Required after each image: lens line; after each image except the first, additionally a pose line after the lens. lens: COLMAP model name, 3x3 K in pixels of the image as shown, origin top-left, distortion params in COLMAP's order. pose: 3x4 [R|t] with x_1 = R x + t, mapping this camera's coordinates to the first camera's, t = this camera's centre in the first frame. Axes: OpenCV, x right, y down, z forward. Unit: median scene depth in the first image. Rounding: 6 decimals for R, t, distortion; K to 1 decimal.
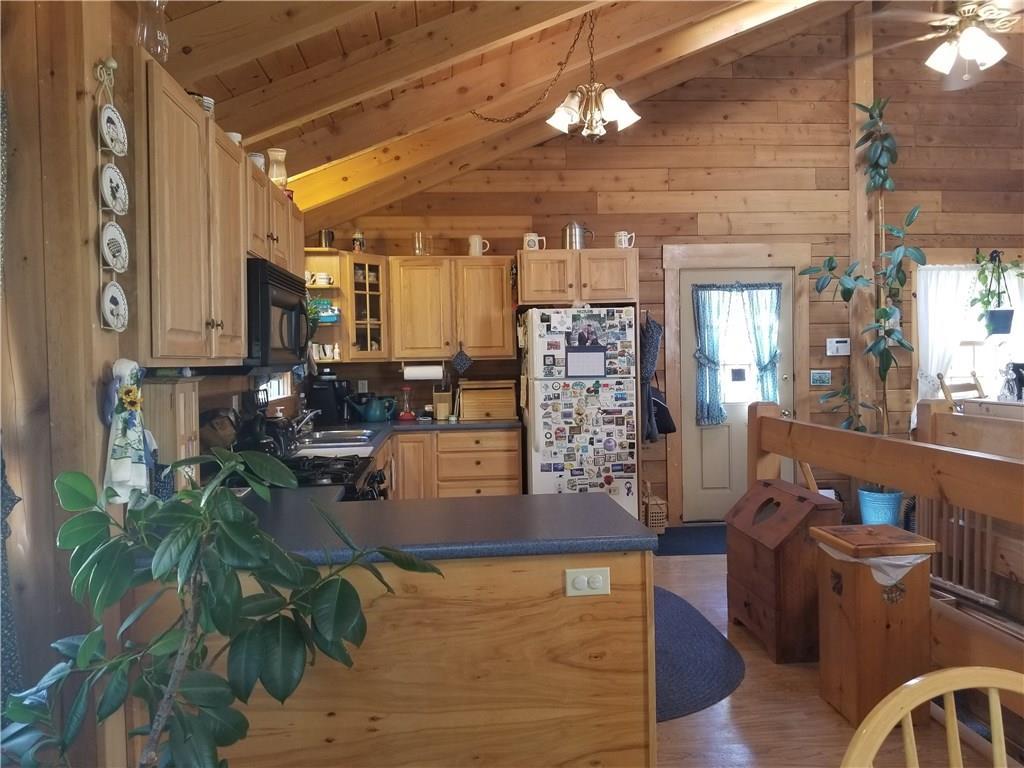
lens RADIAL K [[777.3, 0, 512.1], [0, 777.3, 366.2], [0, 0, 1]] dist [0.010629, -0.092203]
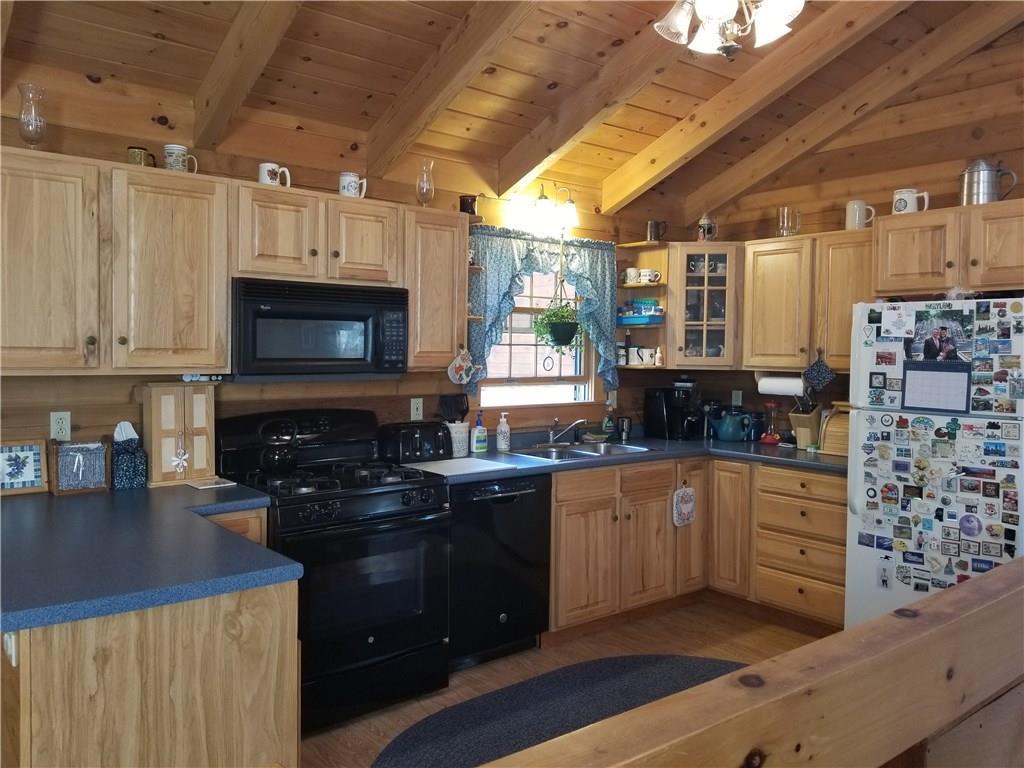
lens RADIAL K [[777.3, 0, 512.1], [0, 777.3, 366.2], [0, 0, 1]] dist [0.010629, -0.092203]
pose [[0.549438, 0.043593, -0.834397, 0.423974], [-0.029335, 0.999029, 0.032877, -0.032221], [0.835020, 0.006413, 0.550183, 0.371394]]
